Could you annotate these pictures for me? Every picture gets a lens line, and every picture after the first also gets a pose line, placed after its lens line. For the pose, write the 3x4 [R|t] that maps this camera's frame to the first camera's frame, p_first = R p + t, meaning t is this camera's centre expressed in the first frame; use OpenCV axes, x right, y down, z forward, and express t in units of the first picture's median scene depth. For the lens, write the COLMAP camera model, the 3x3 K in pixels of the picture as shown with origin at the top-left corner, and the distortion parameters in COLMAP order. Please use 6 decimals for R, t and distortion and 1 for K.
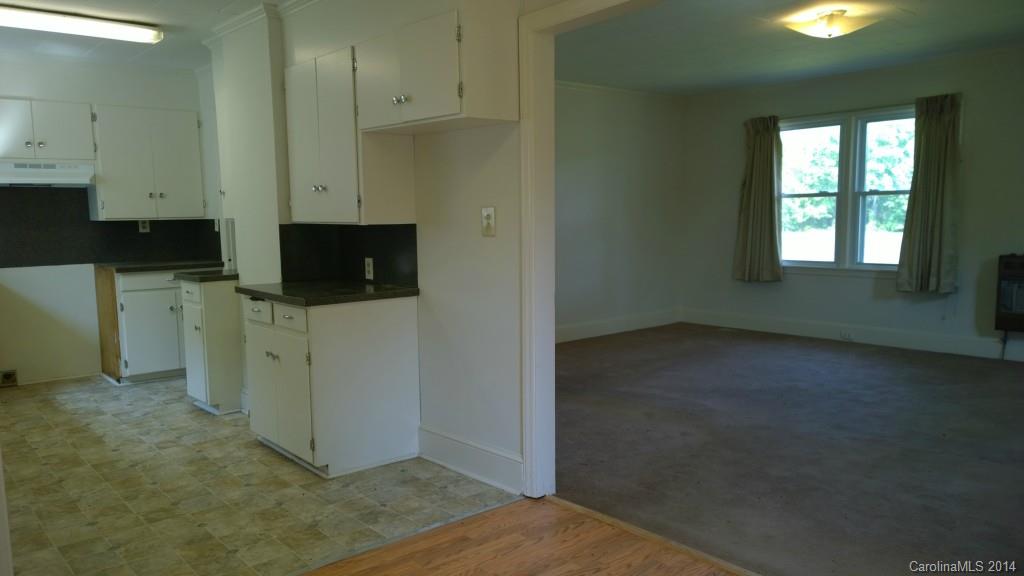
lens RADIAL K [[753.4, 0, 504.3], [0, 753.4, 296.8], [0, 0, 1]] dist [0.059964, -0.053665]
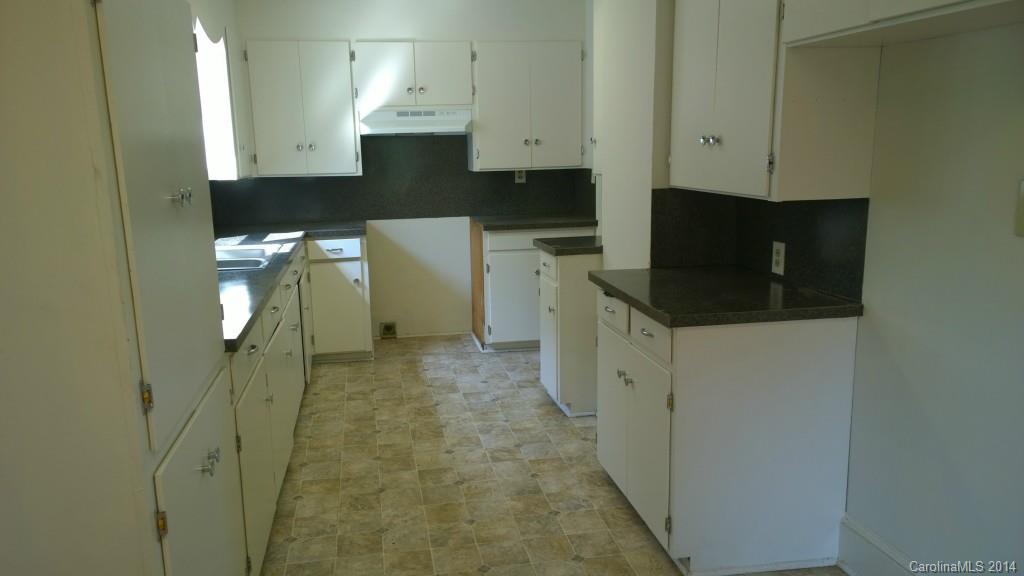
lens RADIAL K [[753.4, 0, 481.8], [0, 753.4, 290.8], [0, 0, 1]] dist [0.059964, -0.053665]
pose [[0.853141, 0.092782, -0.513363, -0.049556], [-0.048925, 0.993950, 0.098333, -0.054821], [0.519381, -0.058776, 0.852519, 0.259442]]
